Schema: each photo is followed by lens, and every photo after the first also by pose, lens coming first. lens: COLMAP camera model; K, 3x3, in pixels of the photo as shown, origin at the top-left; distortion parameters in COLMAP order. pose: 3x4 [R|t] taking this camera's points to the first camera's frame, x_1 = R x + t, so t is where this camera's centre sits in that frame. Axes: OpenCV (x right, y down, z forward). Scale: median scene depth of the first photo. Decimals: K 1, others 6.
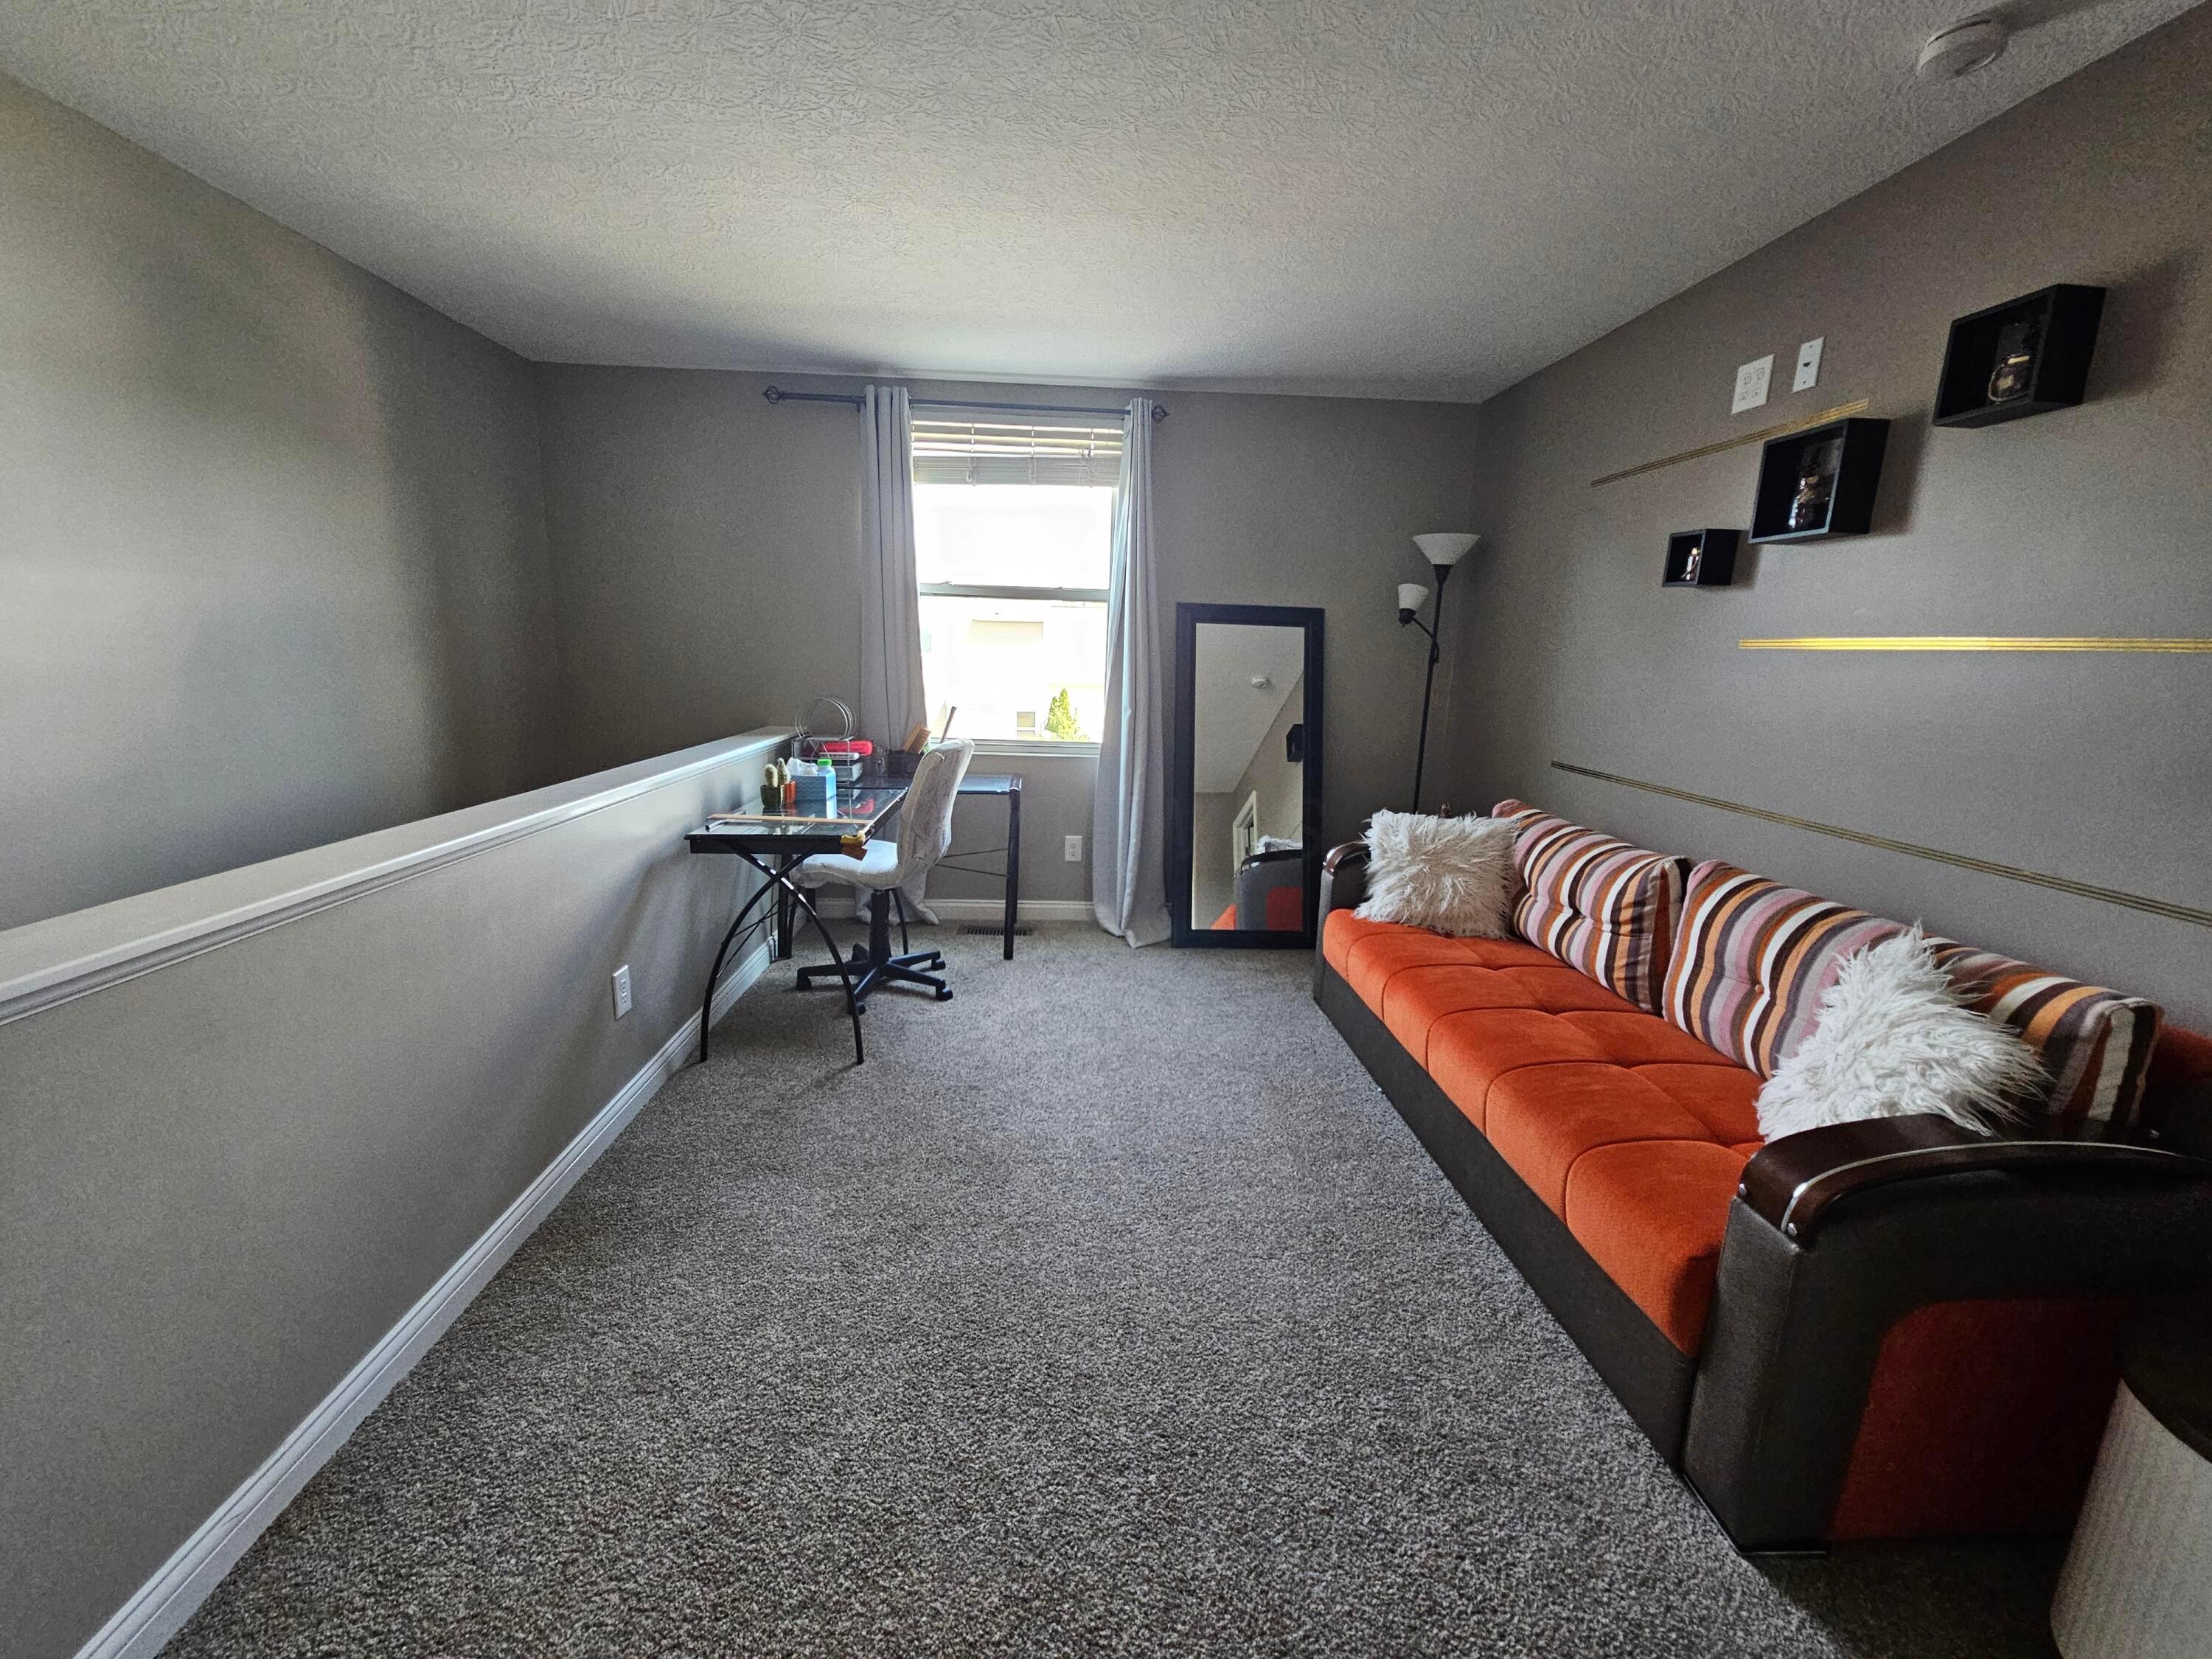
lens RADIAL K [[898.9, 0, 1106.0], [0, 898.9, 829.5], [0, 0, 1]] dist [0.001282, 0.000147]
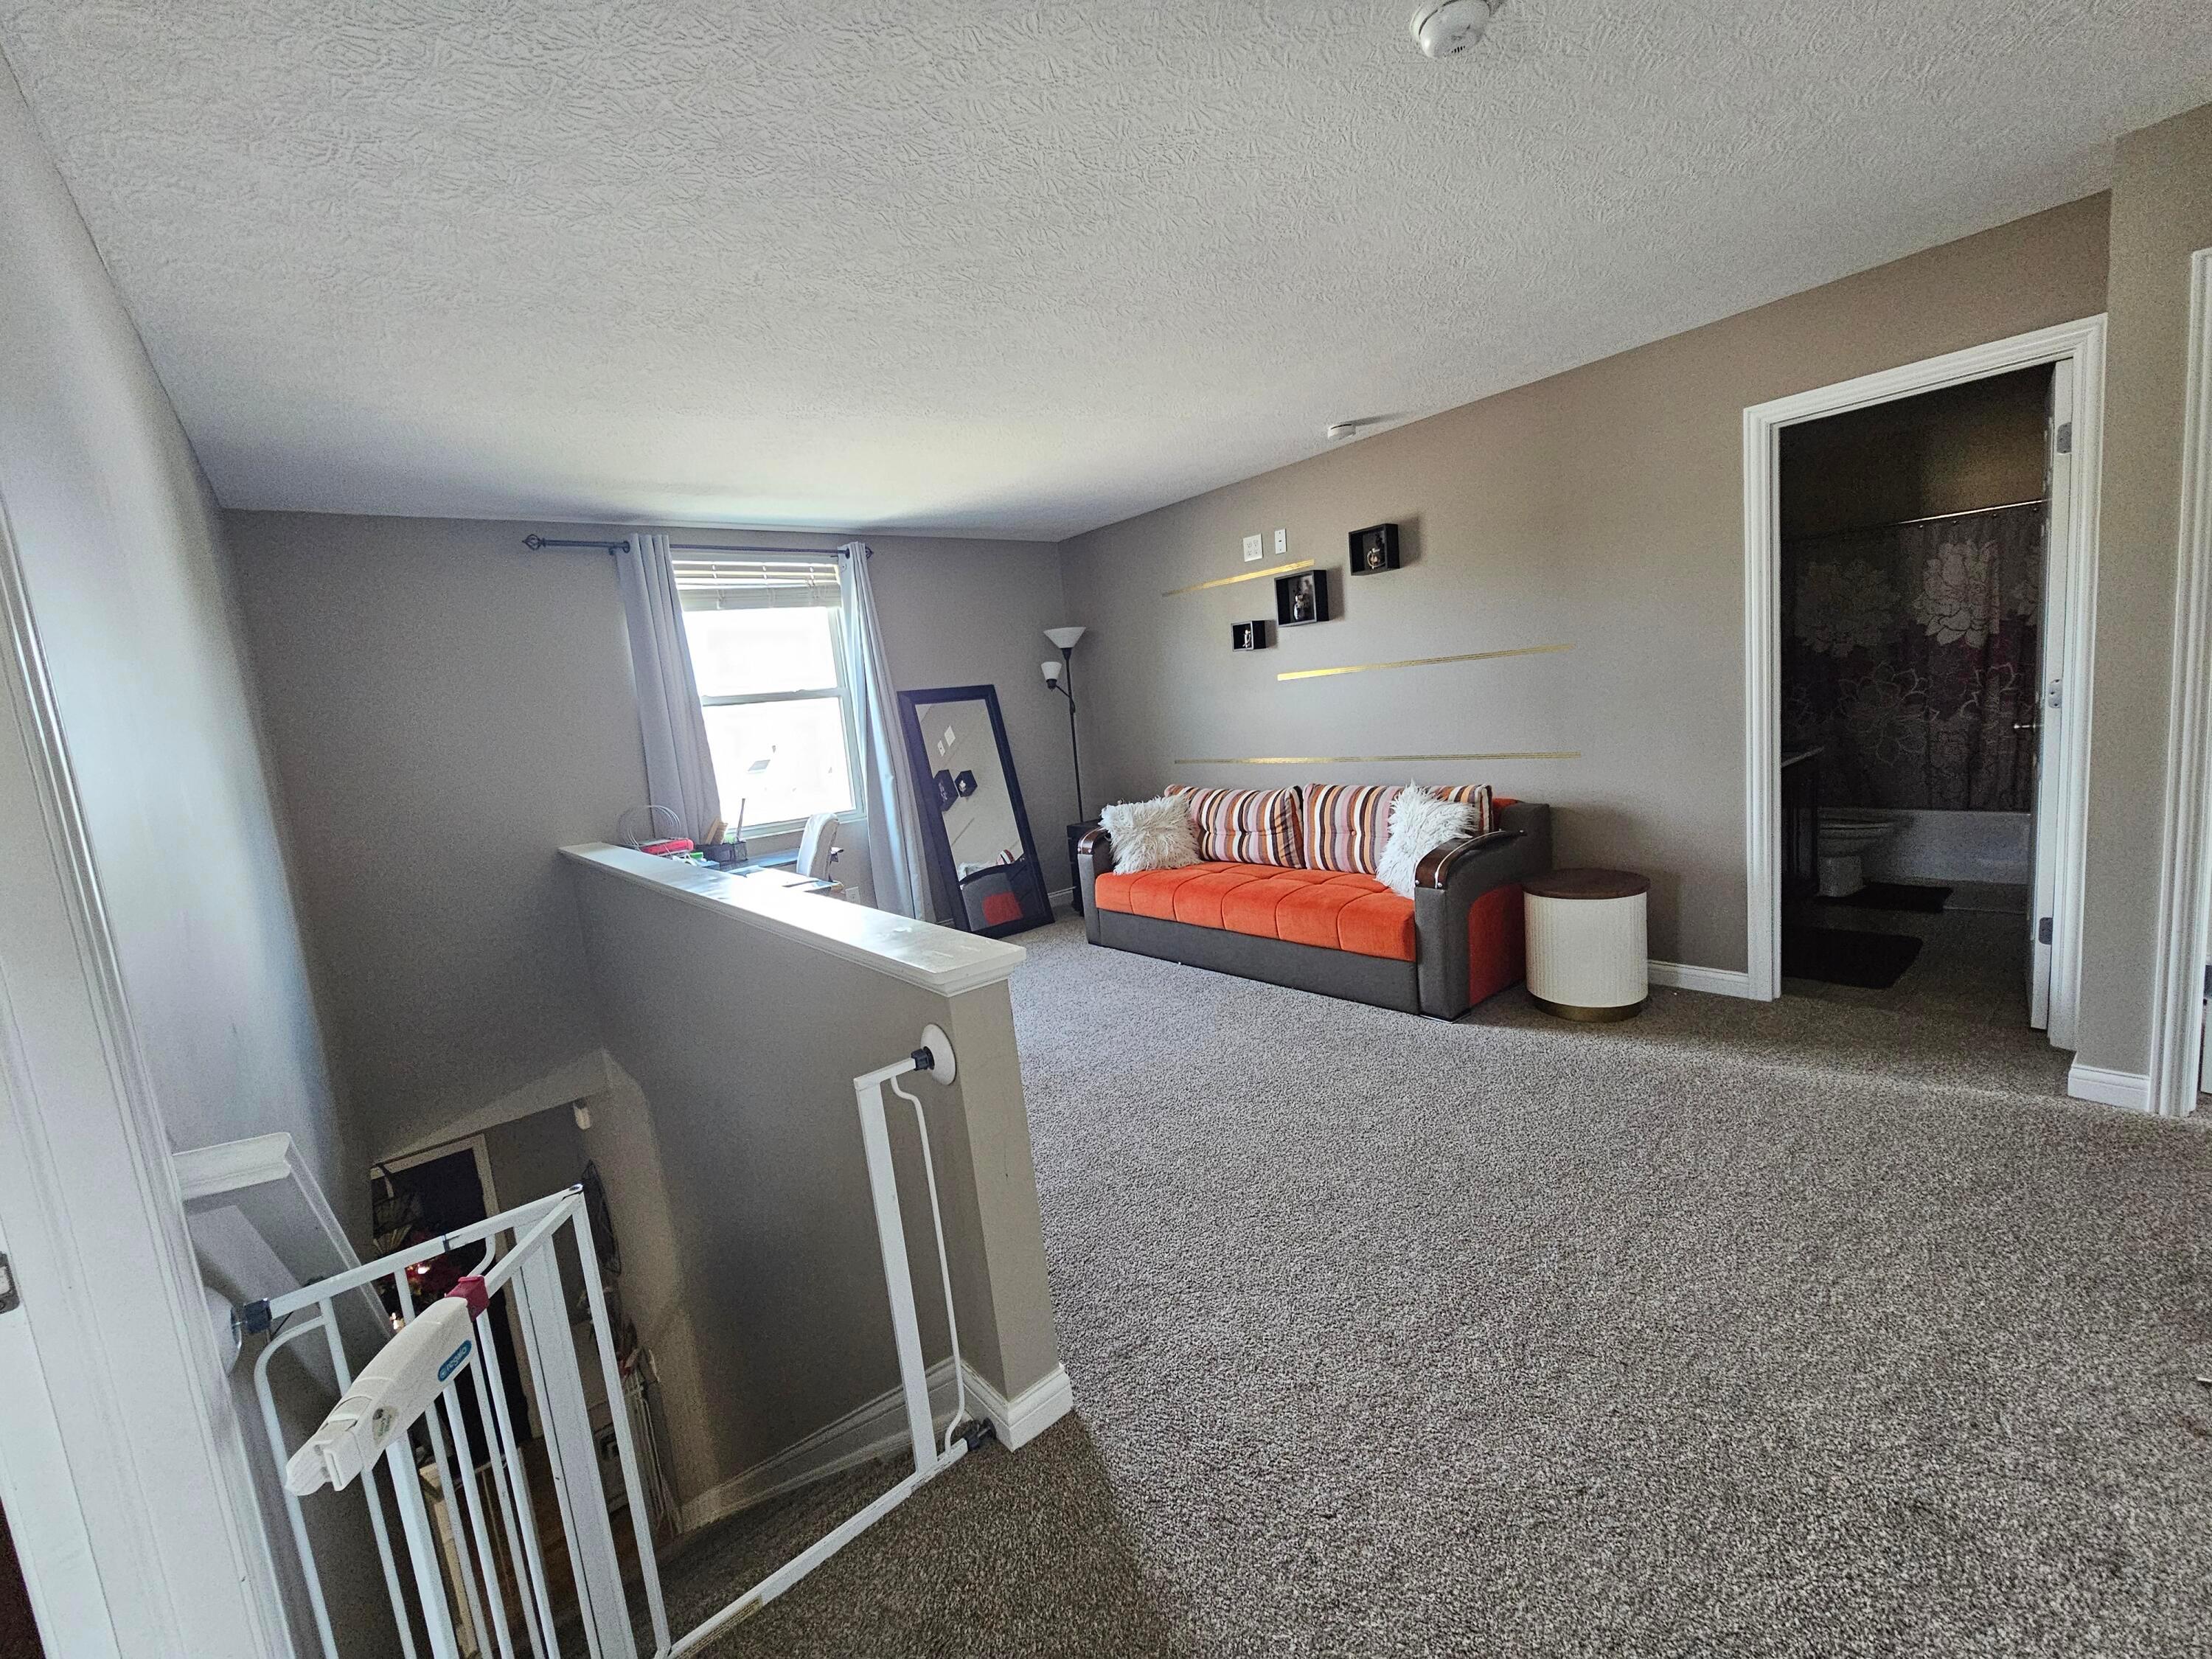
lens RADIAL K [[898.9, 0, 1106.0], [0, 898.9, 829.5], [0, 0, 1]] dist [0.001282, 0.000147]
pose [[0.792719, -0.189810, 0.579283, -0.753256], [0.237529, 0.971357, -0.006768, 0.034834], [-0.561406, 0.142962, 0.815098, -0.311912]]
